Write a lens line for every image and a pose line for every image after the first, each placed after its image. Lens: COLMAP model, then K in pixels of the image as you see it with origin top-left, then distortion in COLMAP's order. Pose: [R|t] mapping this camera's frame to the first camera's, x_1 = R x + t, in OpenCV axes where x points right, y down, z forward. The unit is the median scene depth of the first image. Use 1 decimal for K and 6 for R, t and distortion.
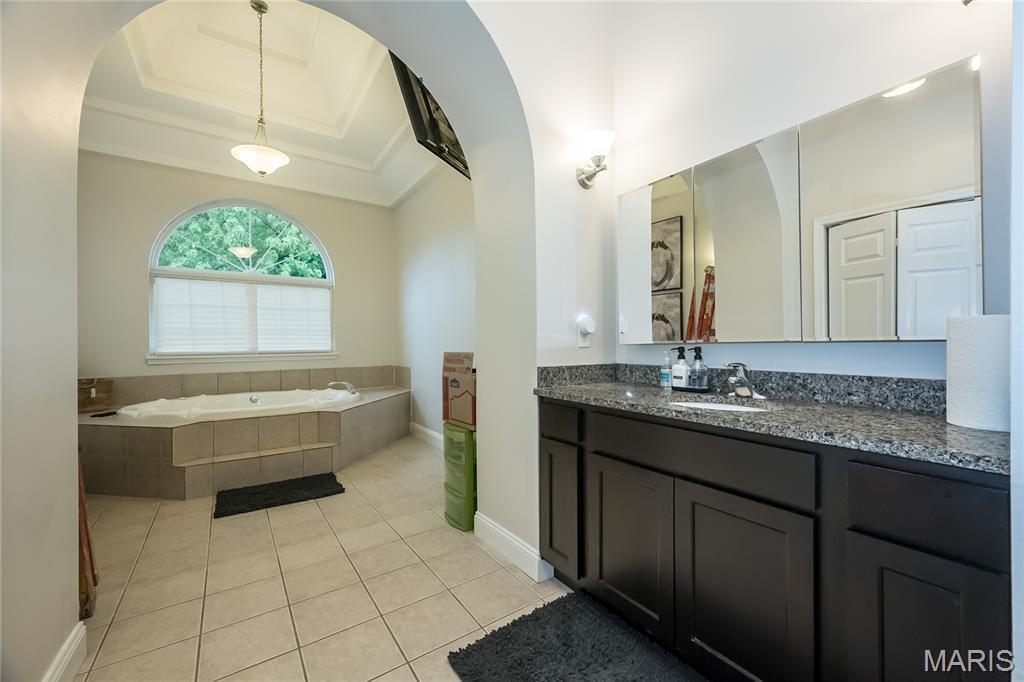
lens RADIAL K [[411.7, 0, 512.0], [0, 411.7, 341.0], [0, 0, 1]] dist [0.000875, 0.000135]
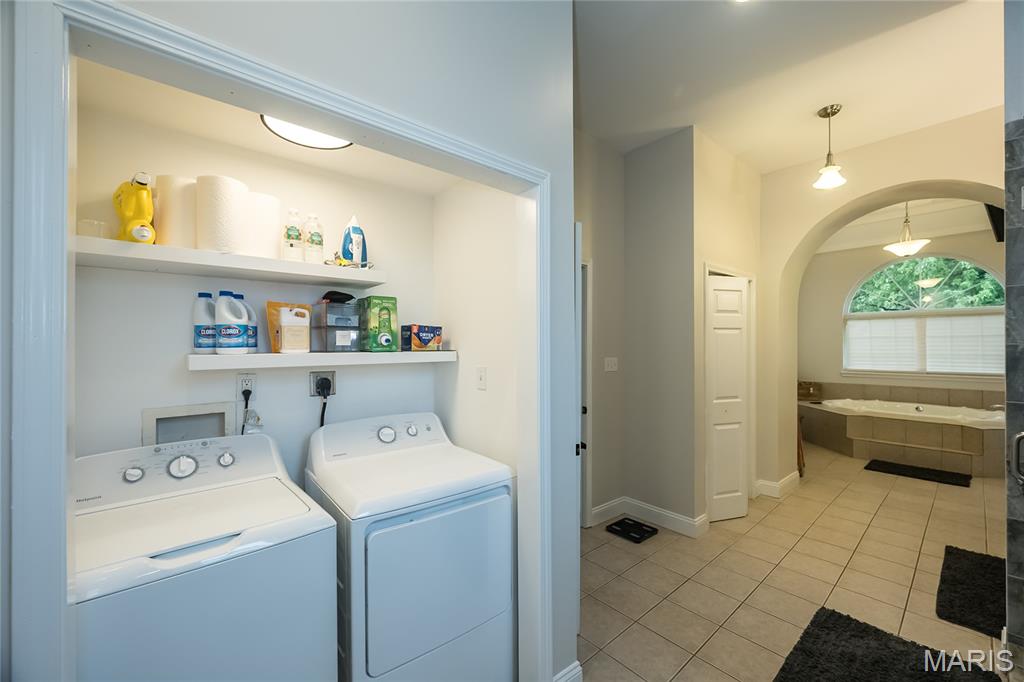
lens RADIAL K [[405.6, 0, 512.2], [0, 405.6, 346.6], [0, 0, 1]] dist [0.000795, 0.000029]
pose [[0.114788, 0.009990, -0.993340, 0.610417], [0.003457, 0.999939, 0.010456, -0.089850], [0.993384, -0.004634, 0.114746, -0.517560]]
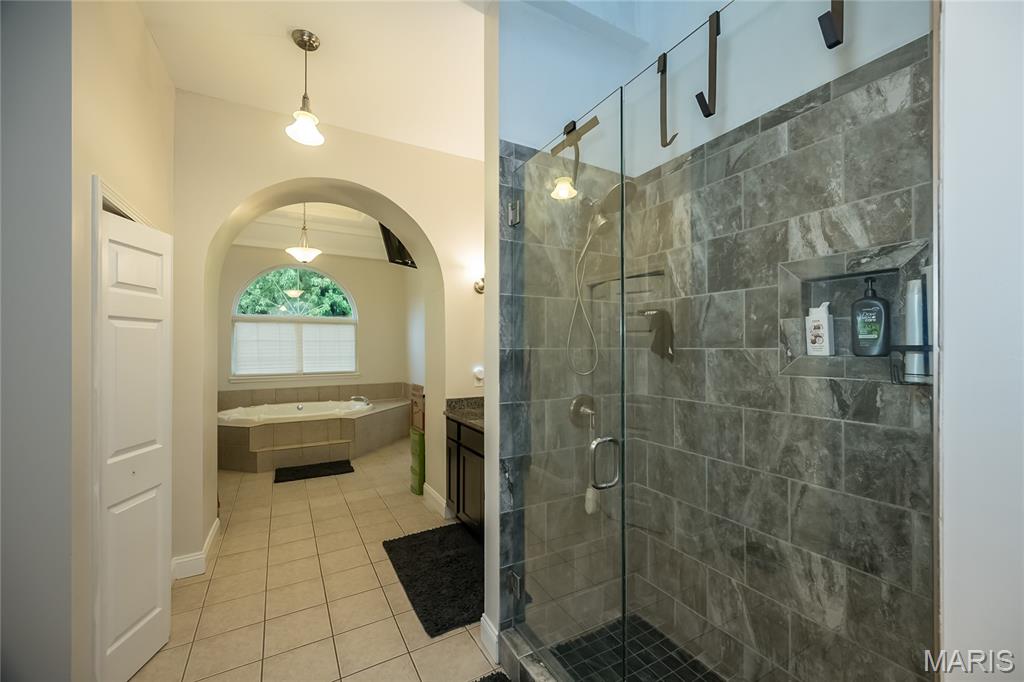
lens RADIAL K [[405.6, 0, 512.2], [0, 405.6, 346.6], [0, 0, 1]] dist [0.000795, 0.000029]
pose [[0.996032, 0.005051, -0.088852, 0.265852], [-0.004921, 0.999986, 0.001684, -0.089113], [0.088860, -0.001240, 0.996043, -0.384747]]
